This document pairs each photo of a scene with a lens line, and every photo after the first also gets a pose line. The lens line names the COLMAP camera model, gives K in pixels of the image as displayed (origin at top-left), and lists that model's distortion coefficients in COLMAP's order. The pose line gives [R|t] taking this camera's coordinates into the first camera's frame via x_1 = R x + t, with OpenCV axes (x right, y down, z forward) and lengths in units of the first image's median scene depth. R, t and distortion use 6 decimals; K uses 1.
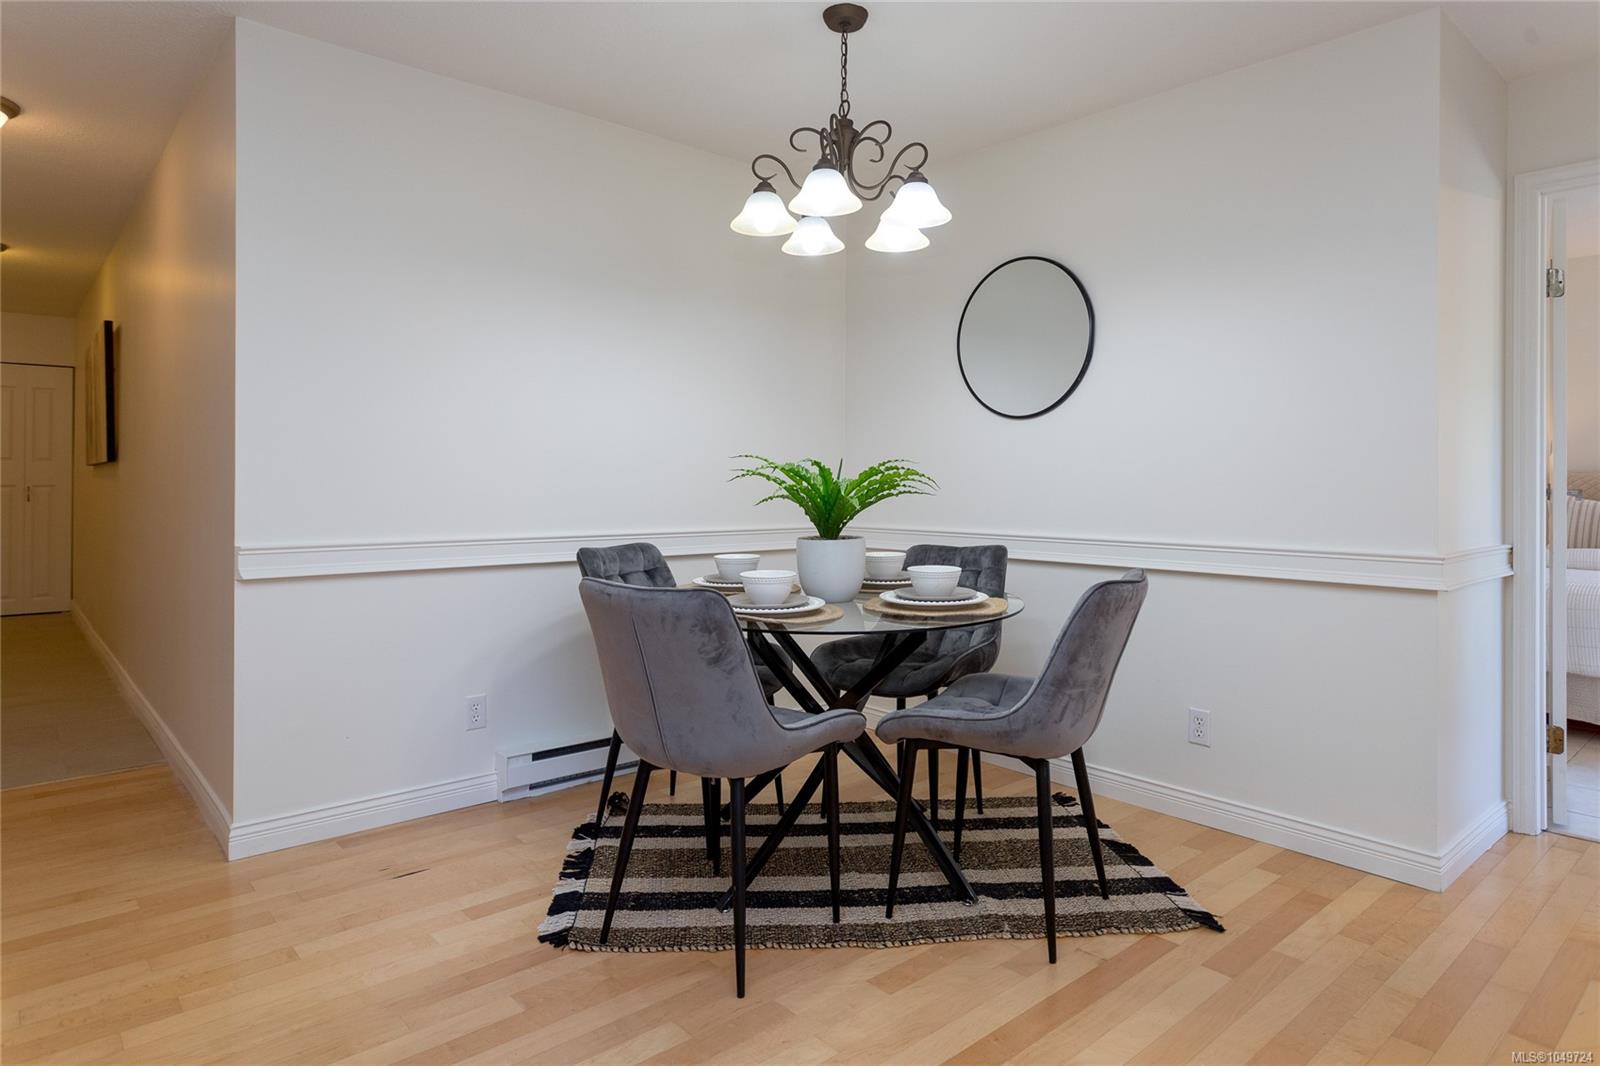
lens RADIAL K [[939.0, 0, 800.3], [0, 939.0, 481.2], [0, 0, 1]] dist [-0.024108, 0.001141]
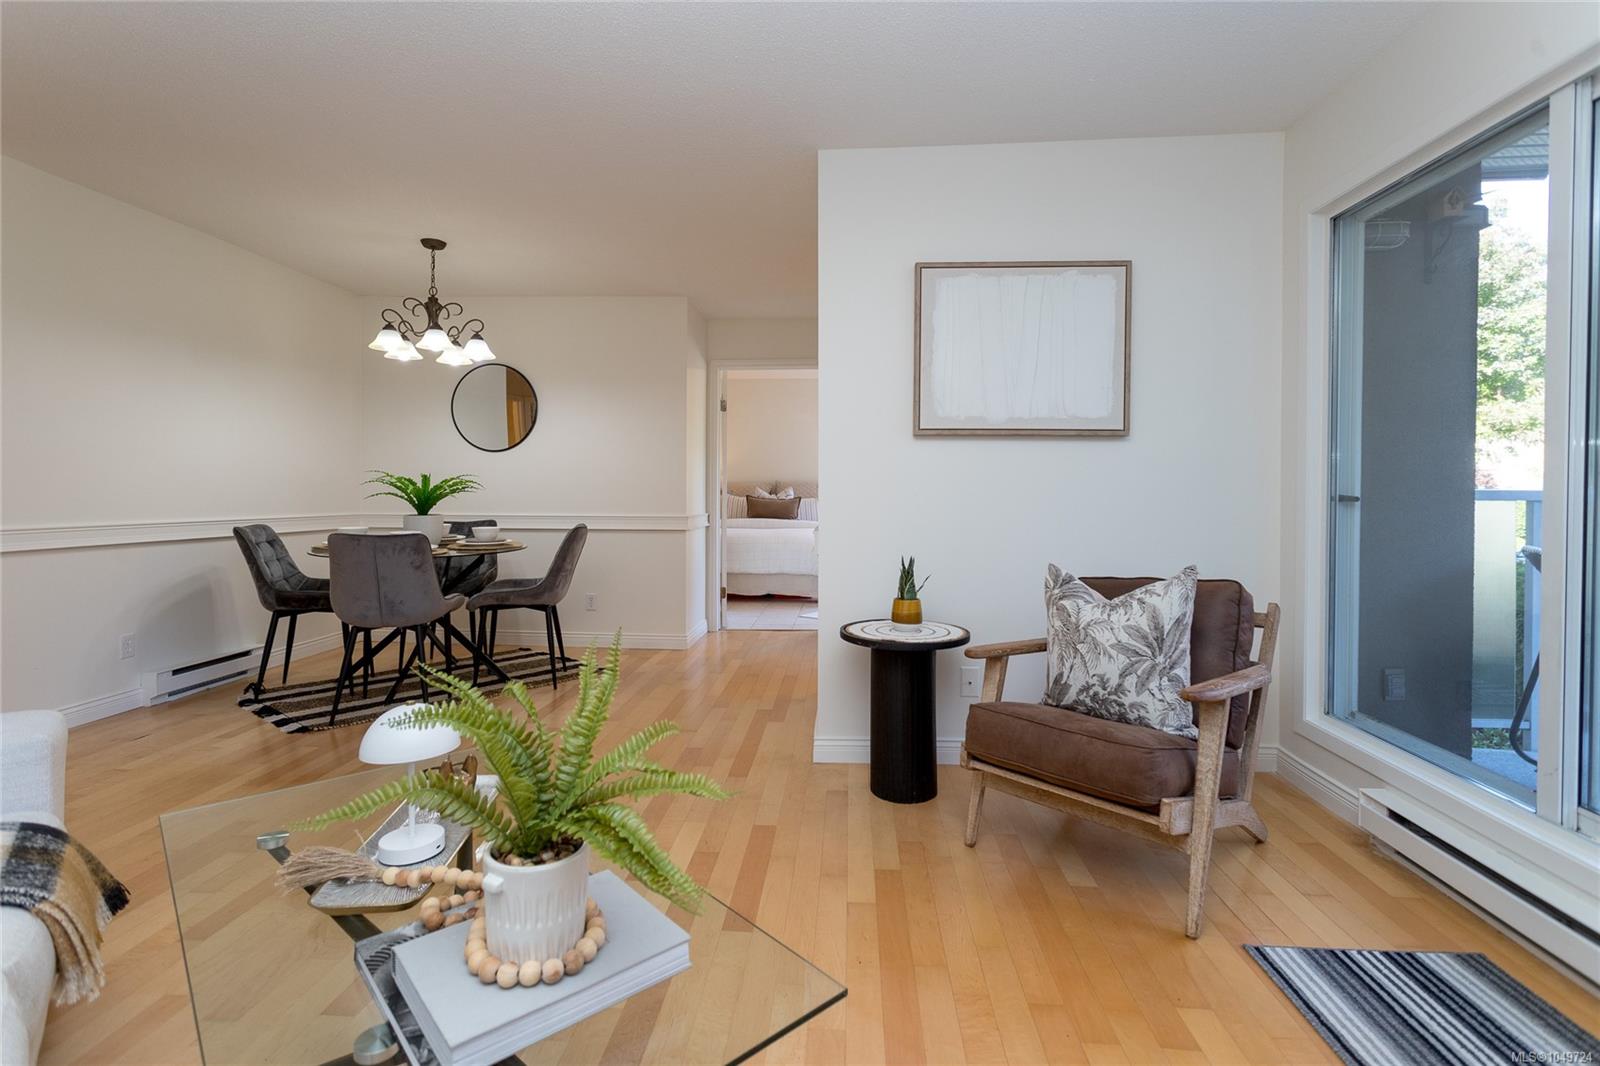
lens RADIAL K [[765.0, 0, 802.1], [0, 765.0, 494.3], [0, 0, 1]] dist [-0.001405, 0.000278]
pose [[0.704845, -0.000317, 0.709362, -0.538034], [-0.005209, 0.999971, 0.005623, 0.004814], [-0.709342, -0.007659, 0.704822, -0.656135]]
